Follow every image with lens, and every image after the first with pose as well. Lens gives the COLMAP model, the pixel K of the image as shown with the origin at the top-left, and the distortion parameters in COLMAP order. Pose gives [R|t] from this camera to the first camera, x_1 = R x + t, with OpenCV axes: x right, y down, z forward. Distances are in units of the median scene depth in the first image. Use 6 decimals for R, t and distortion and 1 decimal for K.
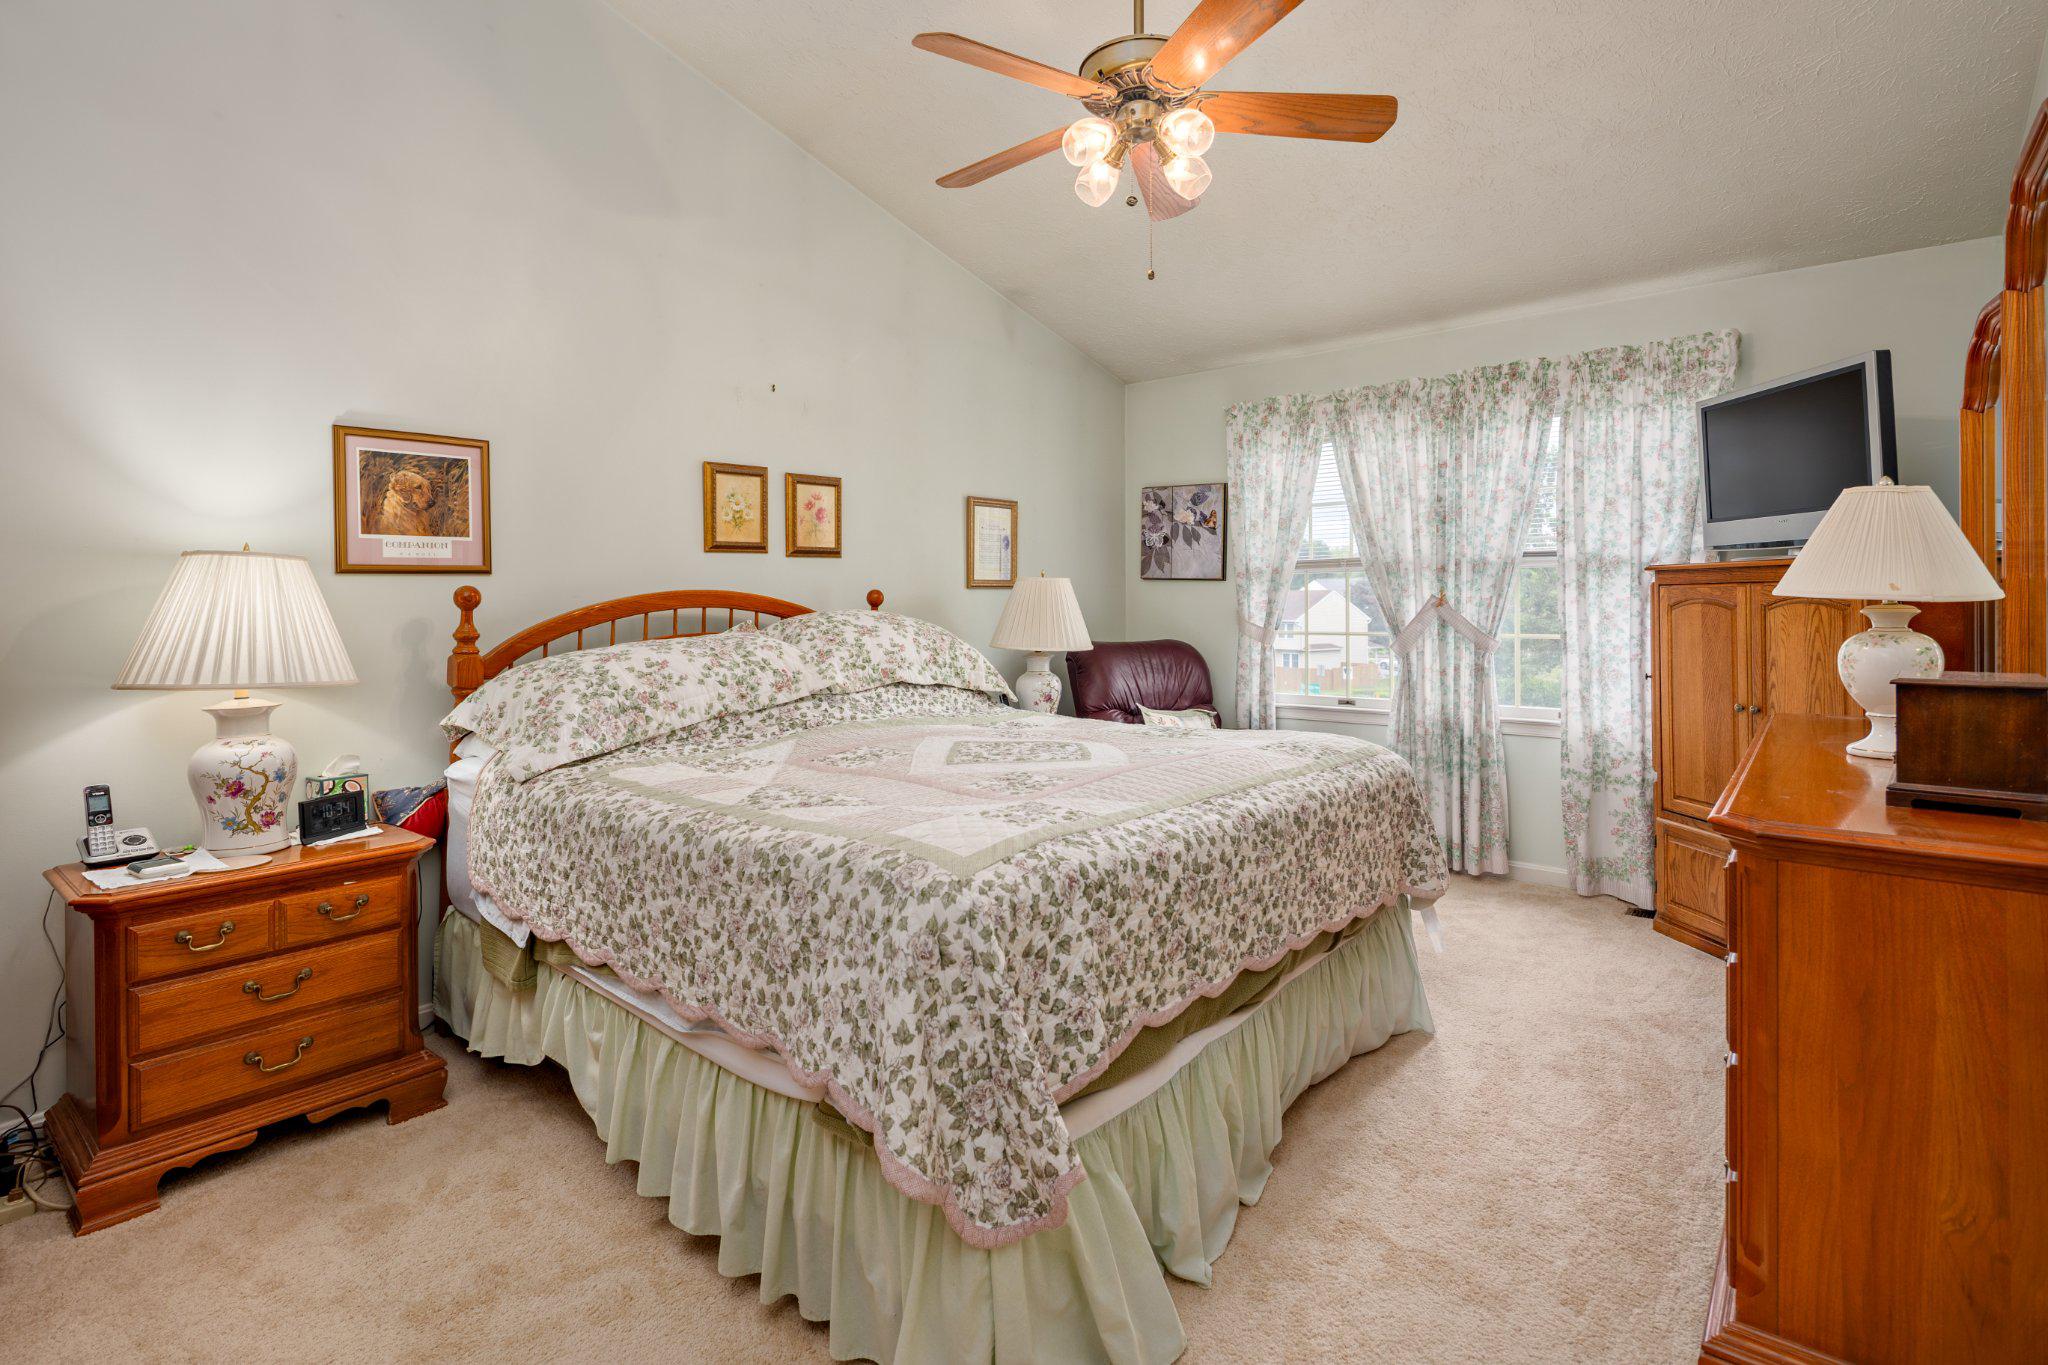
lens RADIAL K [[1023.5, 0, 1025.1], [0, 1023.5, 602.4], [0, 0, 1]] dist [0.004917, -0.000054]
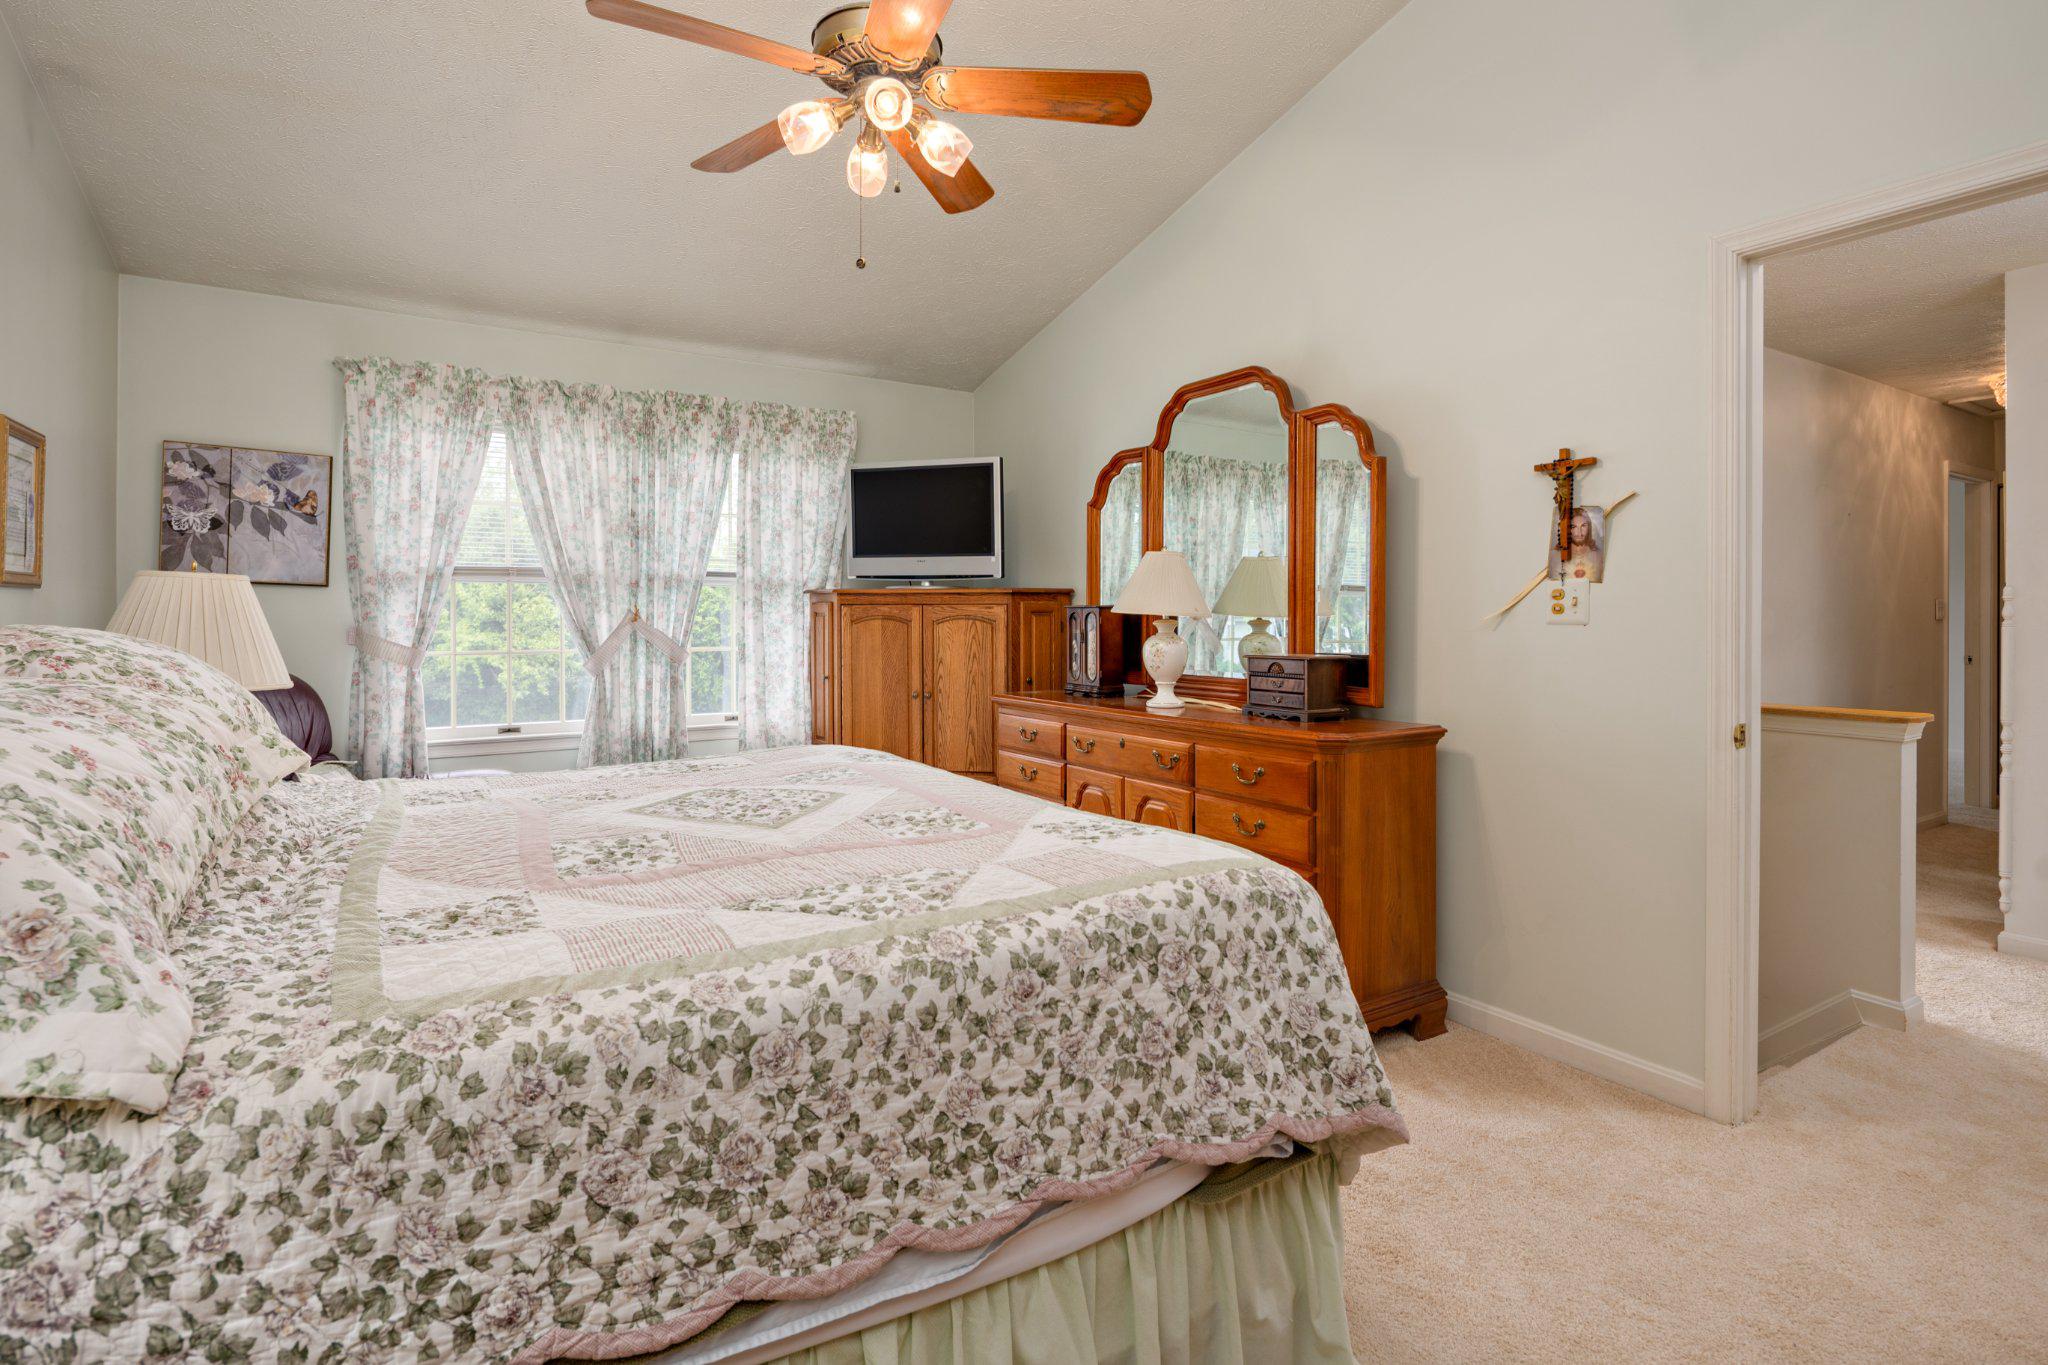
lens RADIAL K [[1008.1, 0, 1020.1], [0, 1008.1, 618.9], [0, 0, 1]] dist [0.002645, -0.000092]
pose [[0.296997, 0.004376, 0.954868, -0.423347], [-0.003255, 0.999988, -0.003570, 0.003769], [-0.954873, -0.002048, 0.297008, 0.352502]]
